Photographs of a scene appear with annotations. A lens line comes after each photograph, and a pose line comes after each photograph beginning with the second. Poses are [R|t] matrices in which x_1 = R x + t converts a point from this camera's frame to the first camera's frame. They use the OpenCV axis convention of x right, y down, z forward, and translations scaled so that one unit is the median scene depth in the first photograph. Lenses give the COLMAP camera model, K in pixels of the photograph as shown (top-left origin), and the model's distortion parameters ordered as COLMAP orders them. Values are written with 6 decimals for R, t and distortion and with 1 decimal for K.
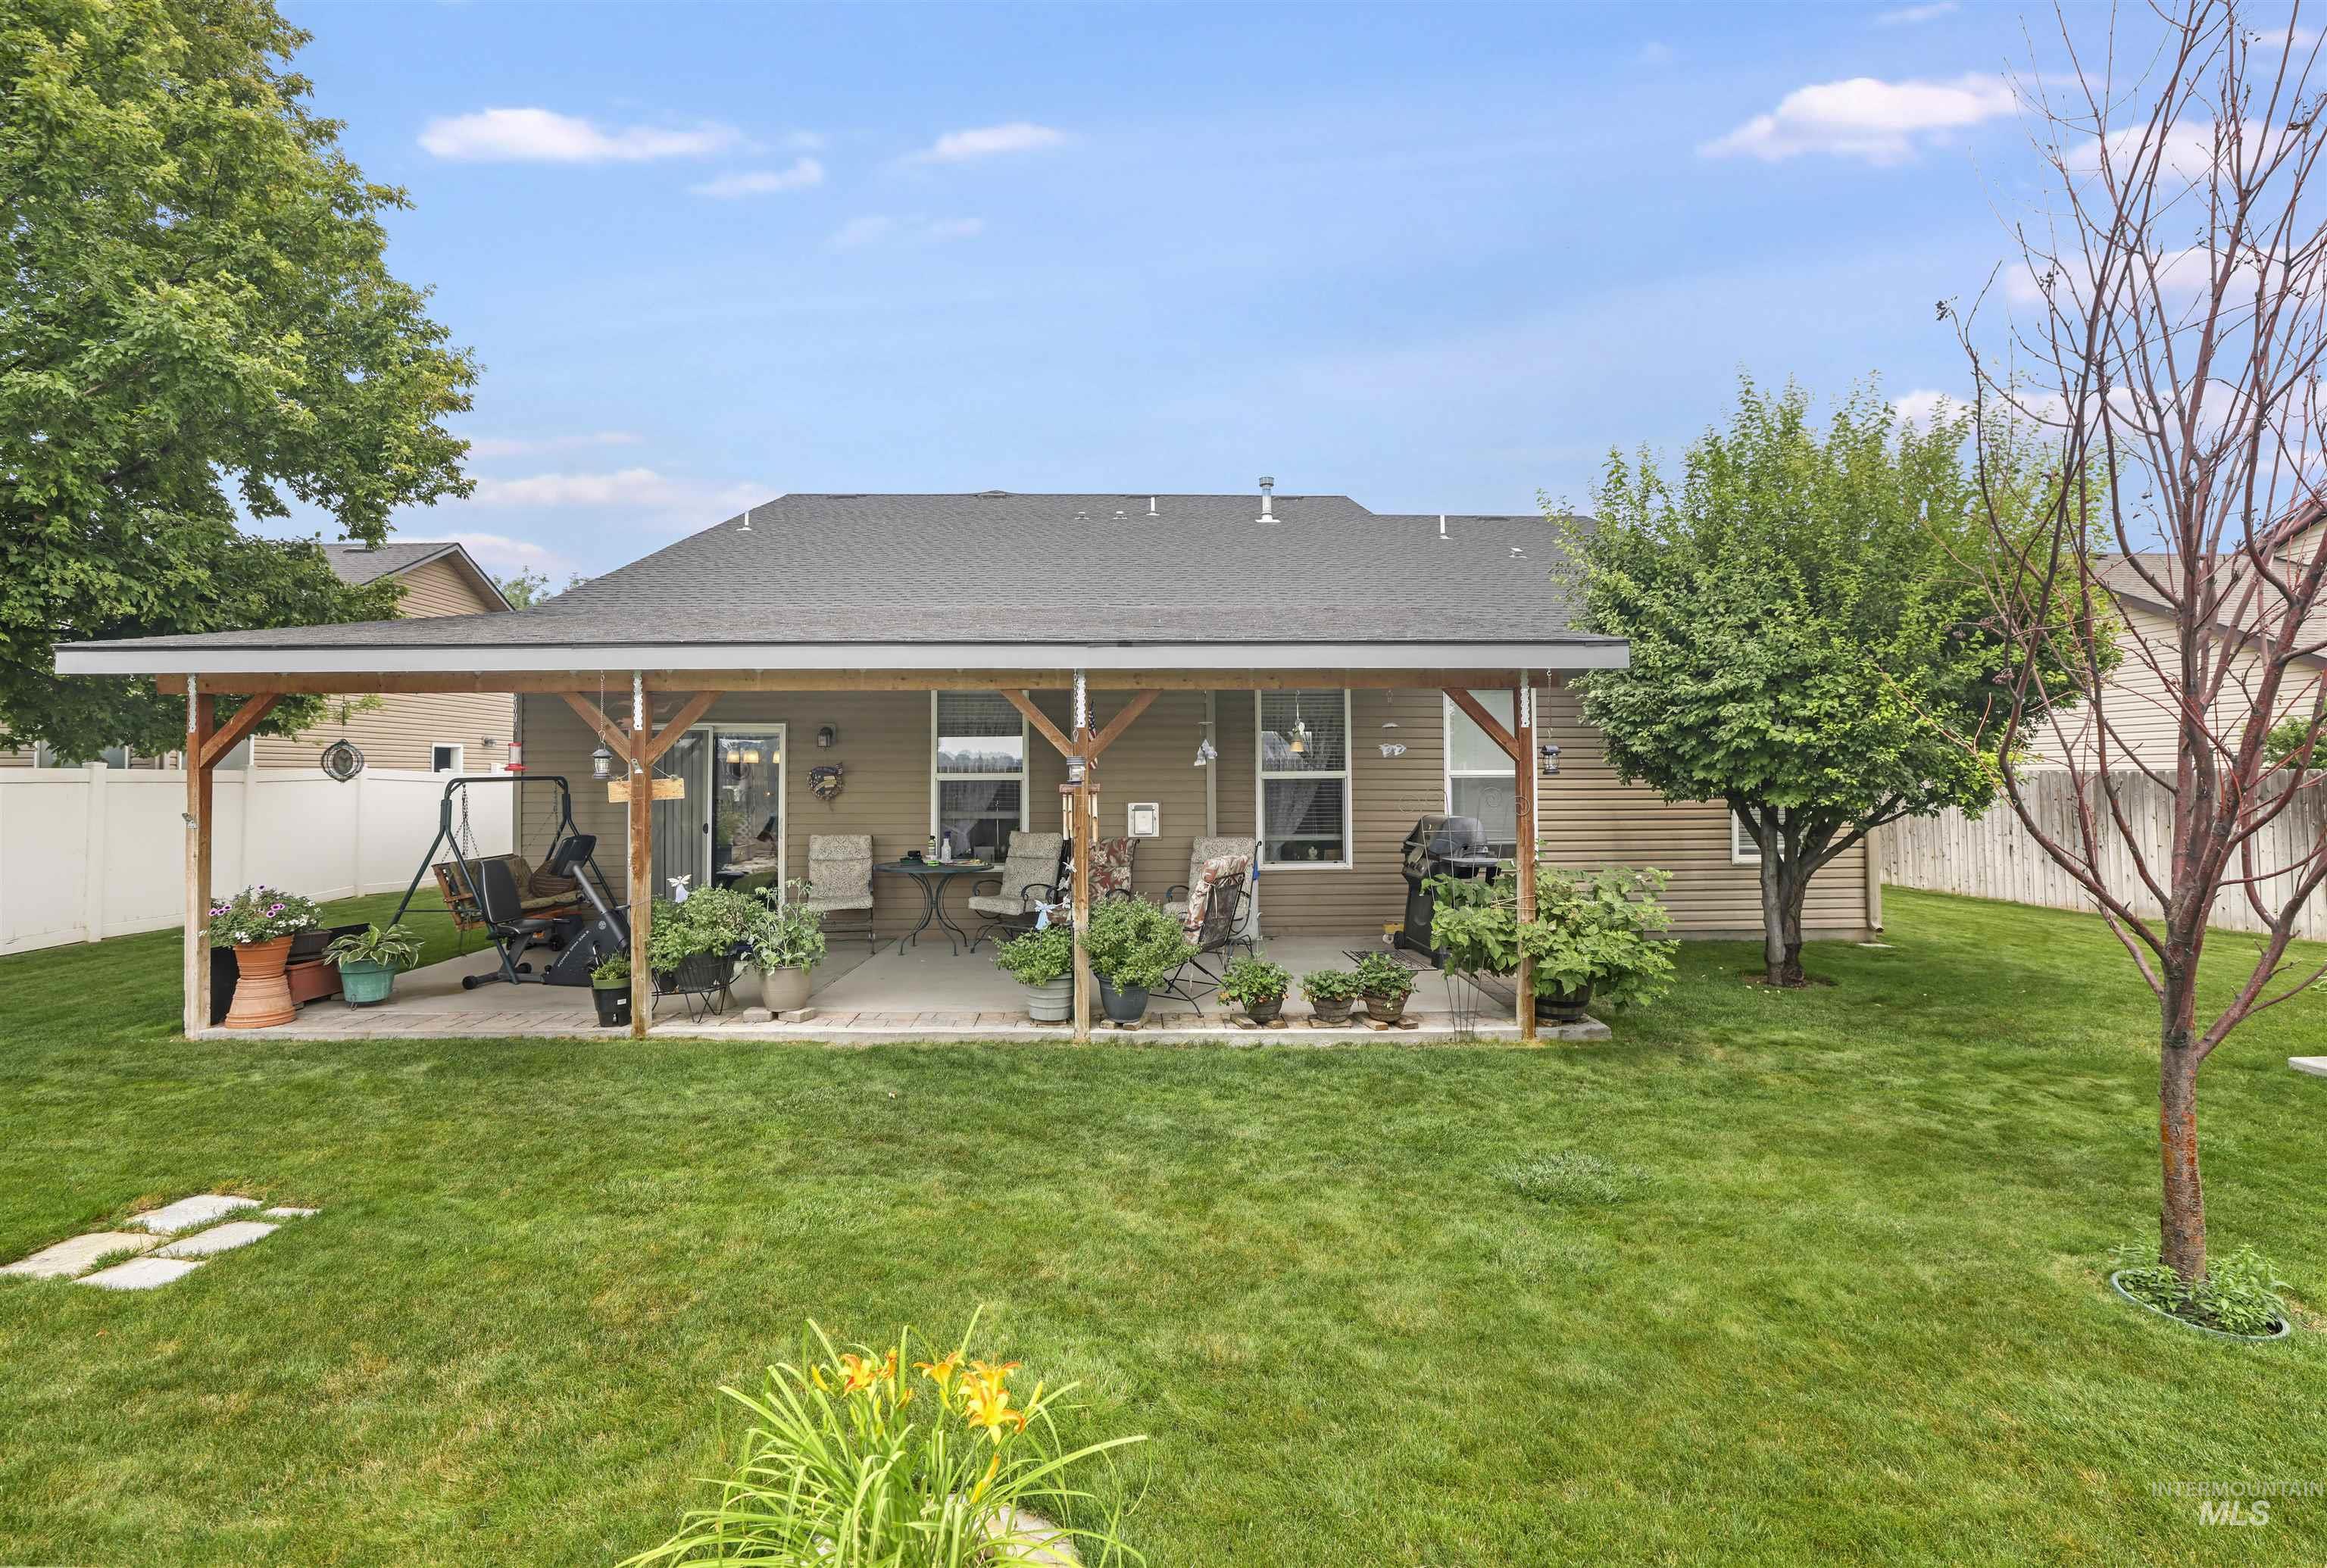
lens RADIAL K [[1012.1, 0, 1164.3], [0, 1012.1, 781.4], [0, 0, 1]] dist [-0.026009, 0.000935]
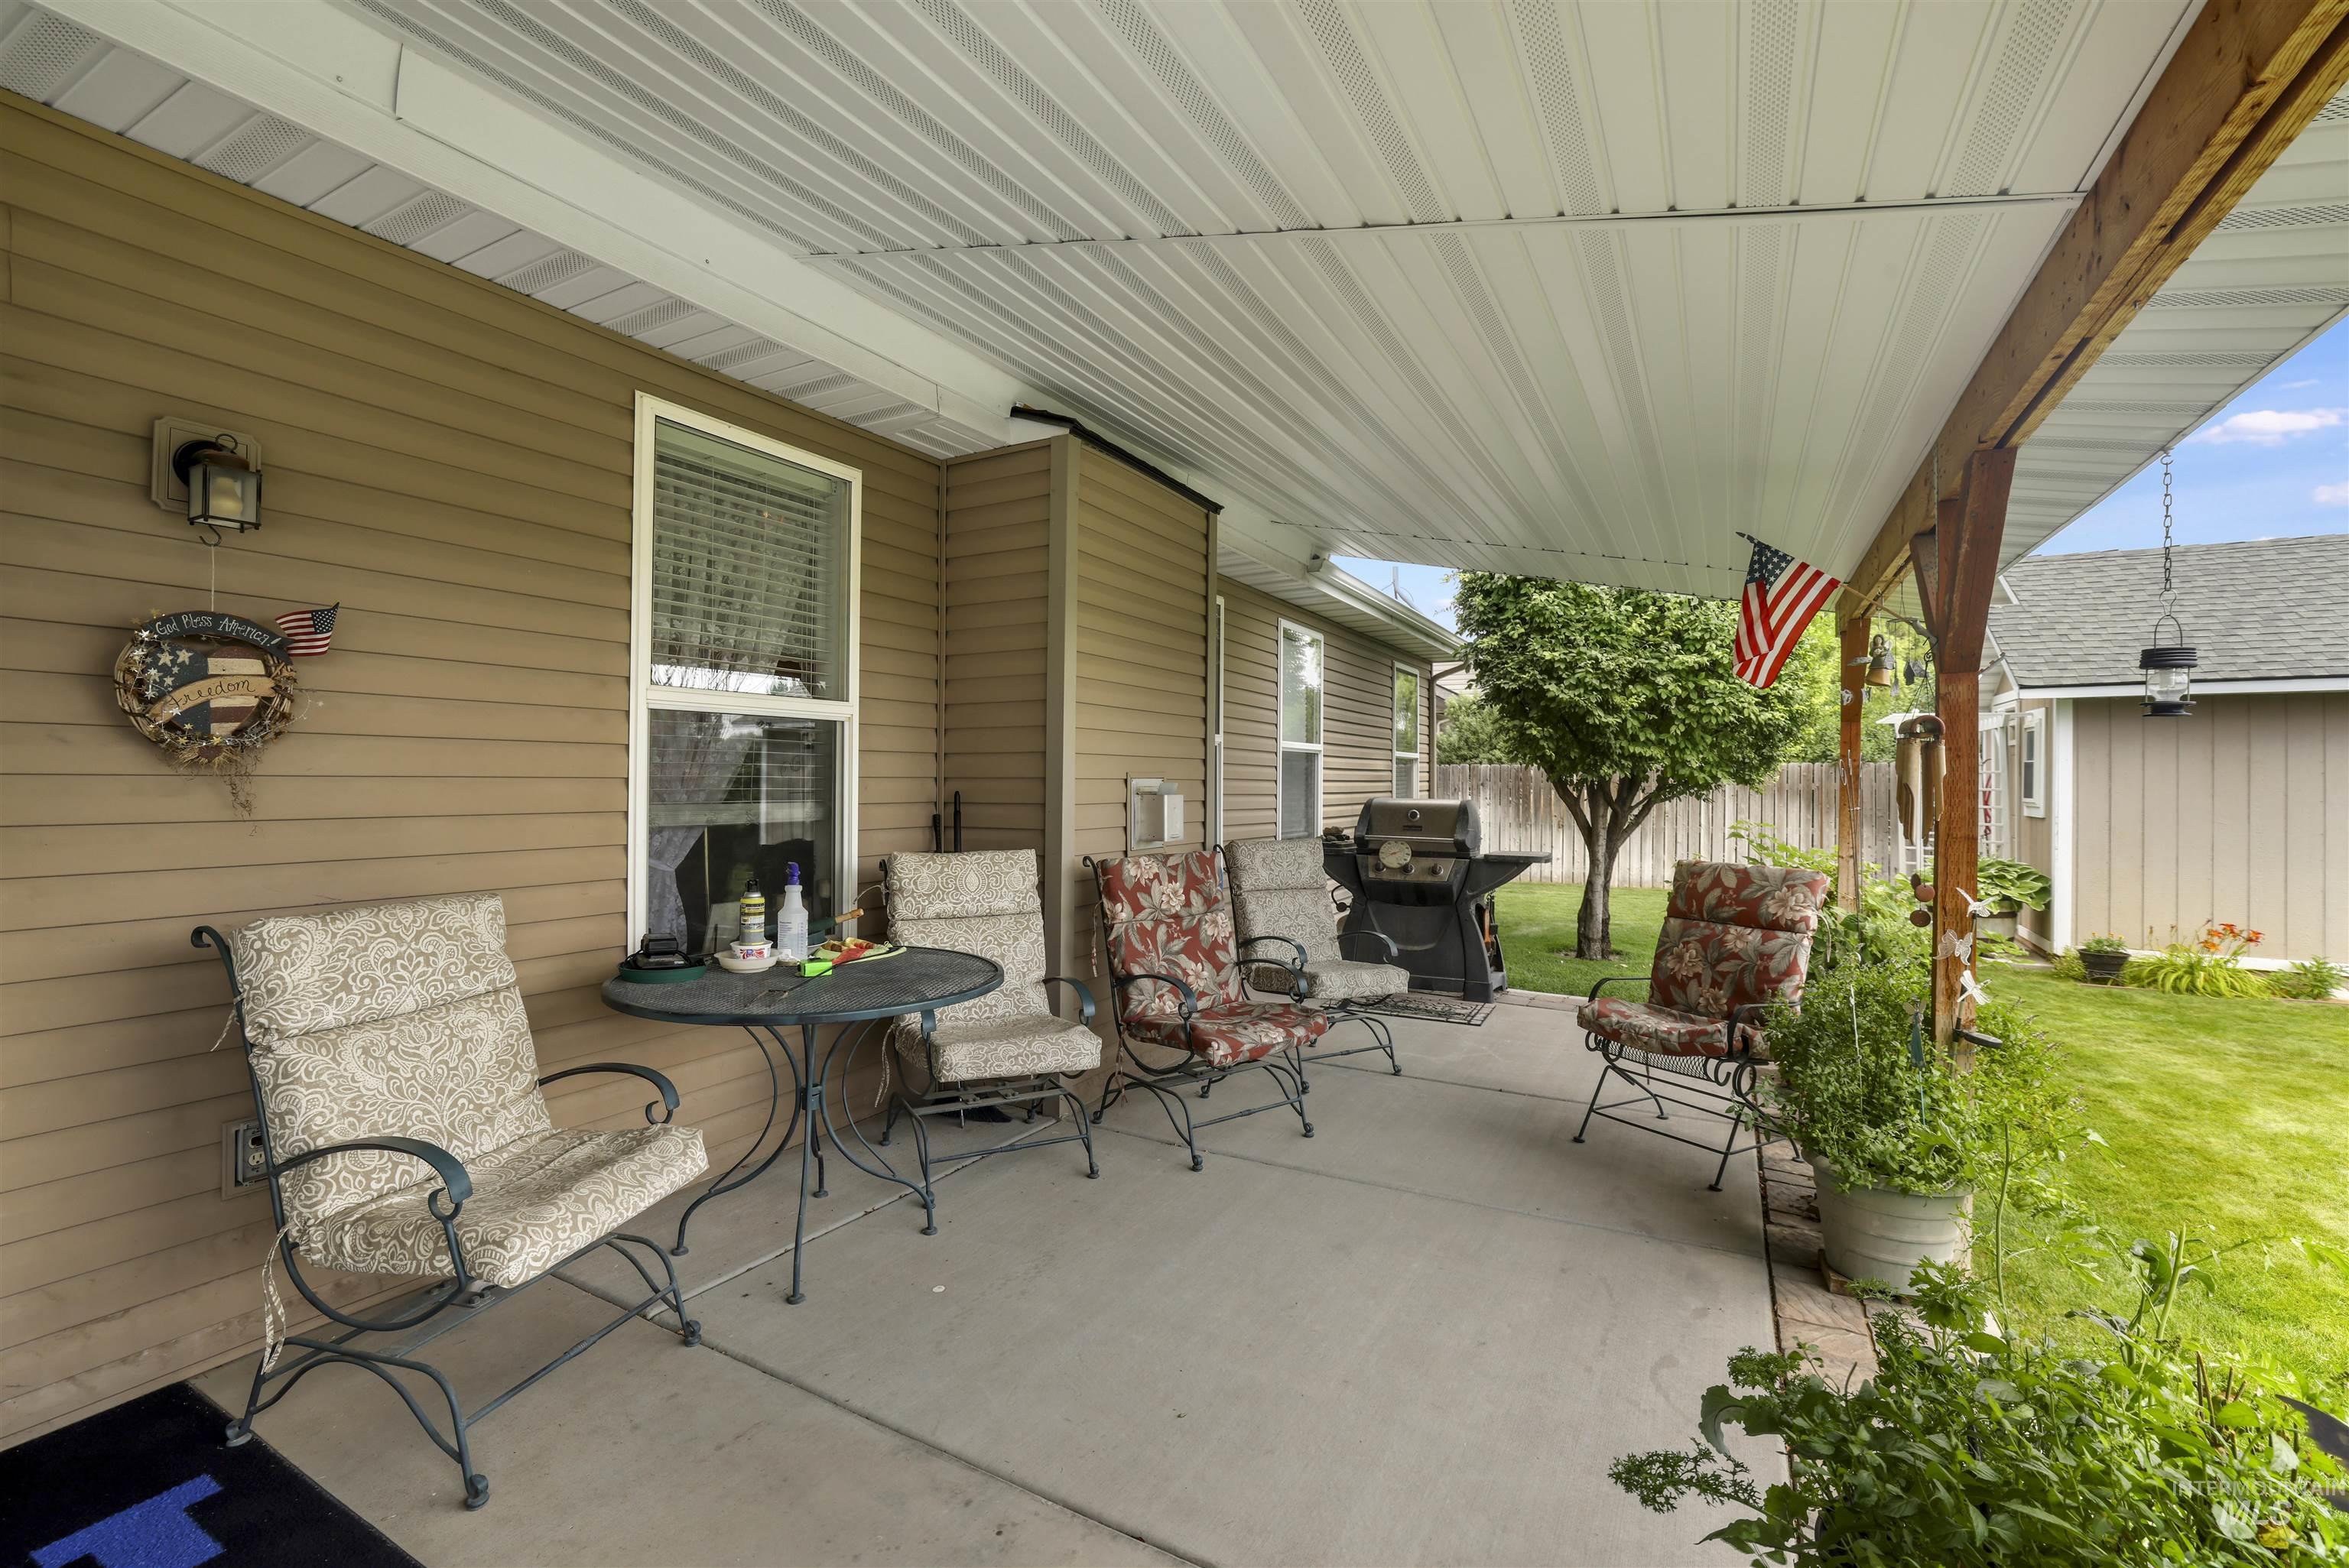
lens RADIAL K [[1014.8, 0, 1176.6], [0, 1014.8, 778.2], [0, 0, 1]] dist [-0.025320, 0.000074]
pose [[0.512553, 0.008861, 0.858610, -0.579132], [-0.006270, 0.999959, -0.006577, 0.031360], [-0.858632, -0.002013, 0.512588, 0.976389]]
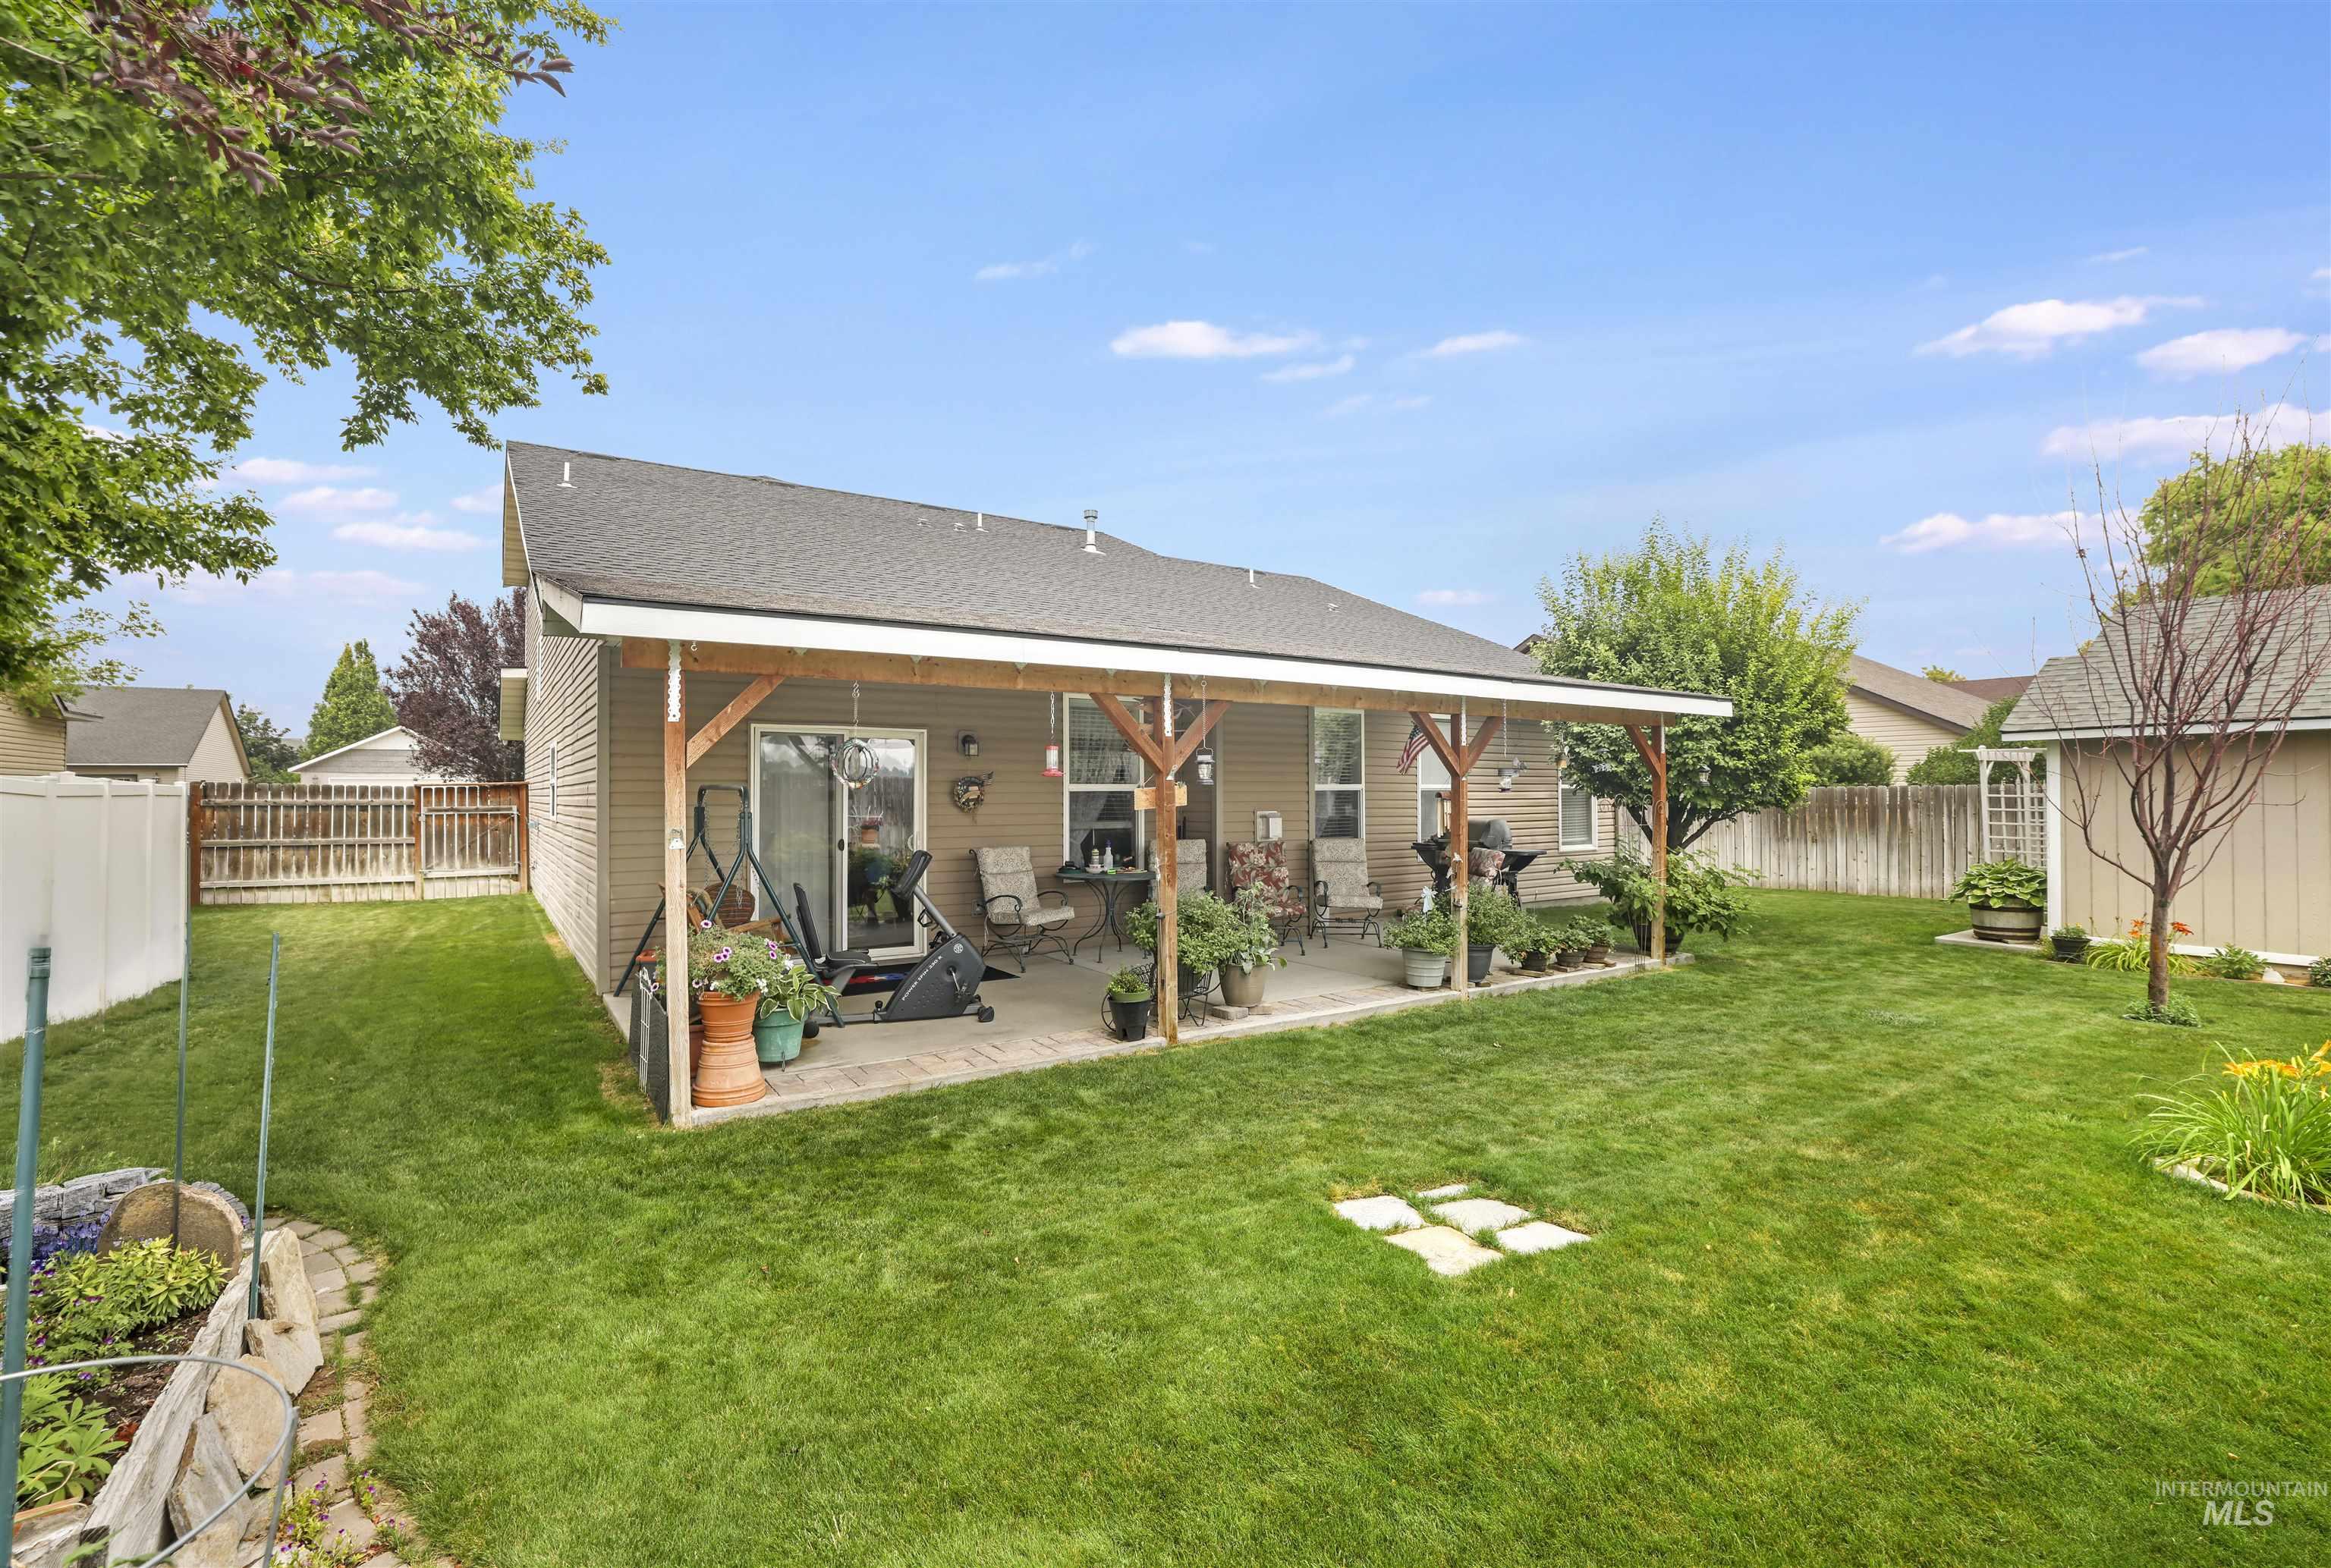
lens RADIAL K [[1013.7, 0, 1158.8], [0, 1013.7, 784.2], [0, 0, 1]] dist [-0.026009, 0.000935]
pose [[0.847528, 0.007099, 0.530703, -0.962383], [0.001708, 0.999869, -0.016102, 0.012205], [-0.530748, 0.014554, 0.847405, 0.138473]]
